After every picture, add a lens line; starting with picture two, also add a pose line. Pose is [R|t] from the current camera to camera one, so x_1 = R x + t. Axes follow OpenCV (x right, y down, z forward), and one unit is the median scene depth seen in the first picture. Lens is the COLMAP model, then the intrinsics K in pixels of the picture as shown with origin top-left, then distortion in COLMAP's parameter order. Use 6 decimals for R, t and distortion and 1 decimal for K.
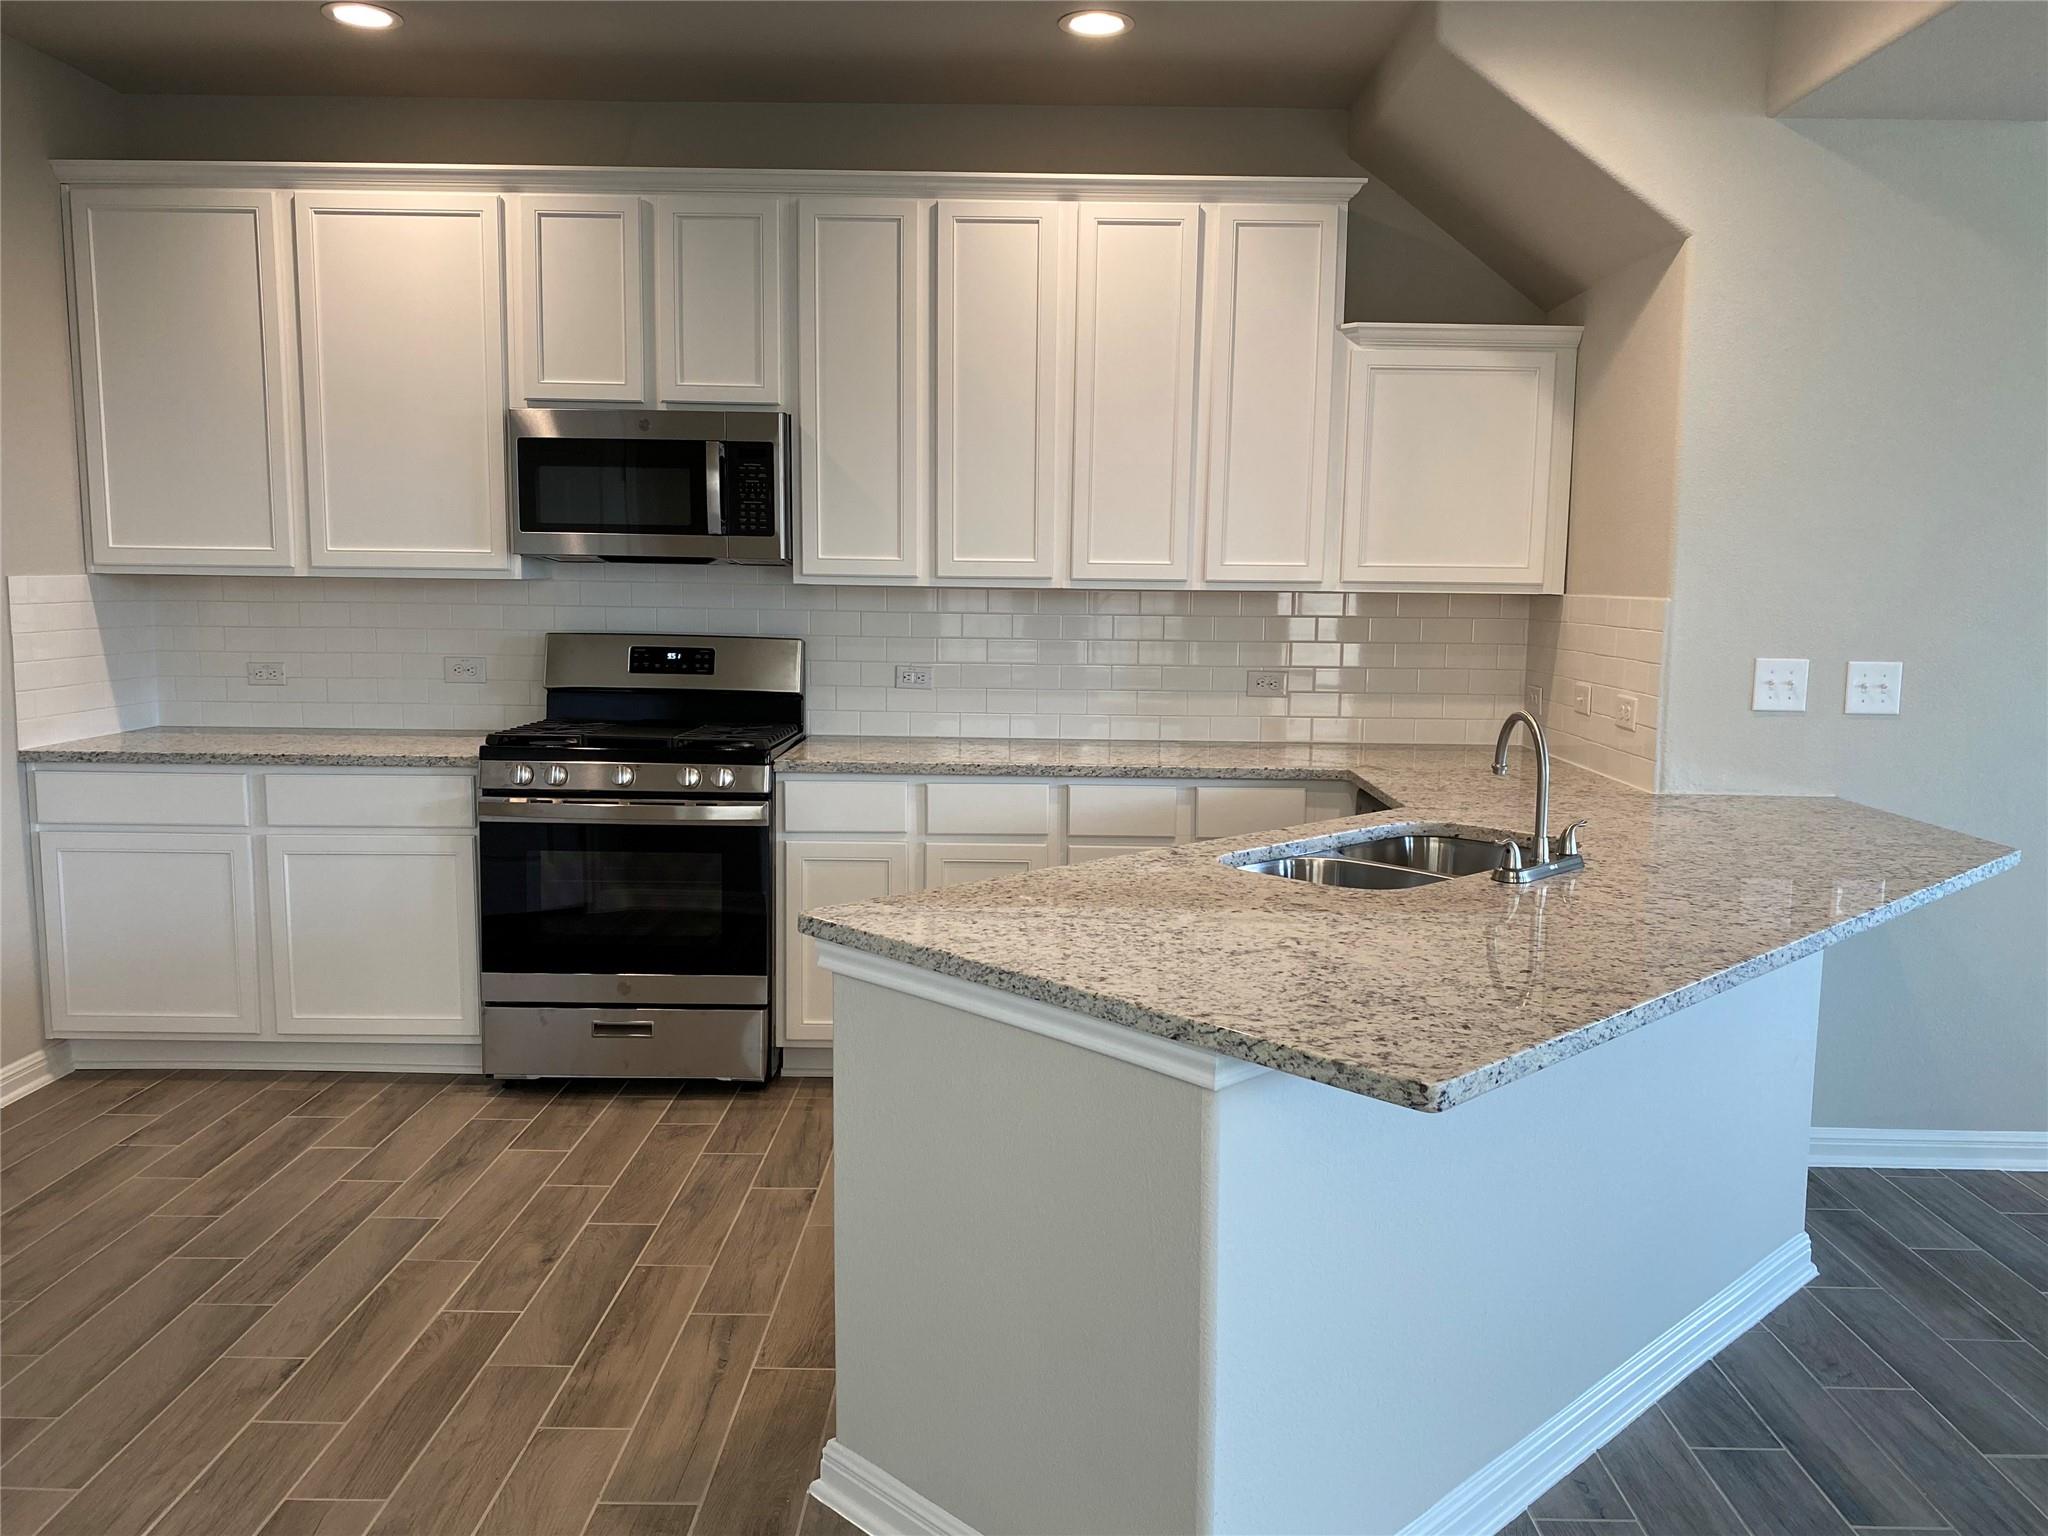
lens RADIAL K [[1530.3, 0, 1030.9], [0, 1530.3, 752.9], [0, 0, 1]] dist [0.038512, -0.068741]
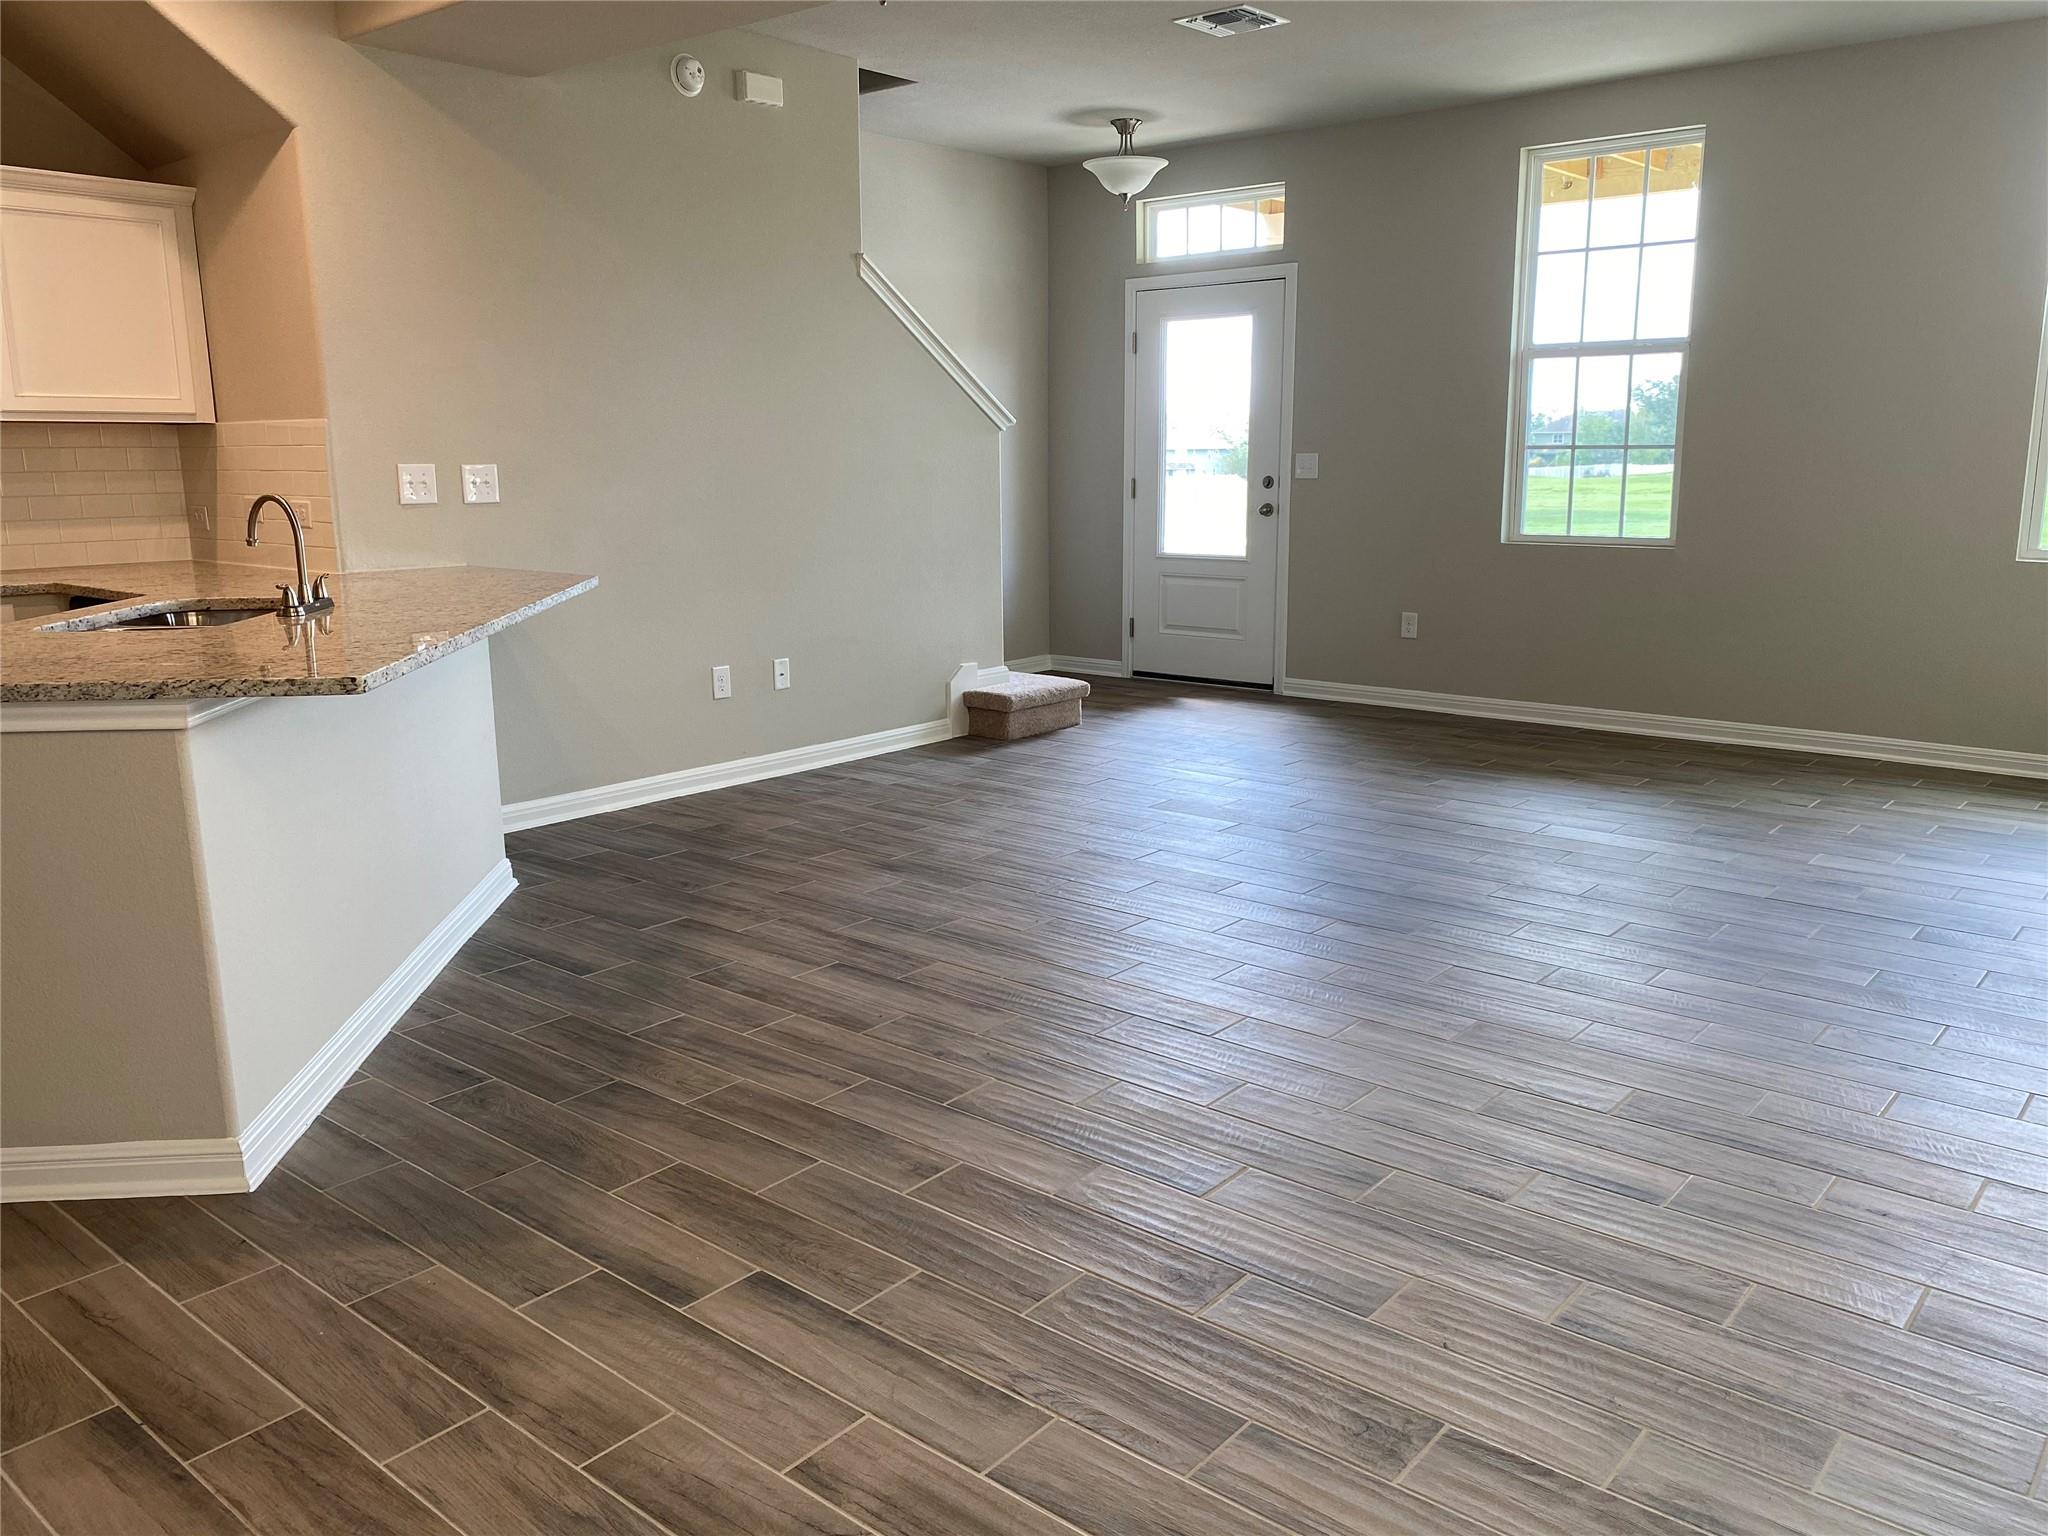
lens RADIAL K [[1530.3, 0, 1030.9], [0, 1530.3, 752.9], [0, 0, 1]] dist [0.038512, -0.068741]
pose [[0.622860, -0.170369, 0.763558, -0.275543], [0.106785, 0.985380, 0.132754, 0.074898], [-0.775011, -0.001151, 0.631946, -0.295861]]
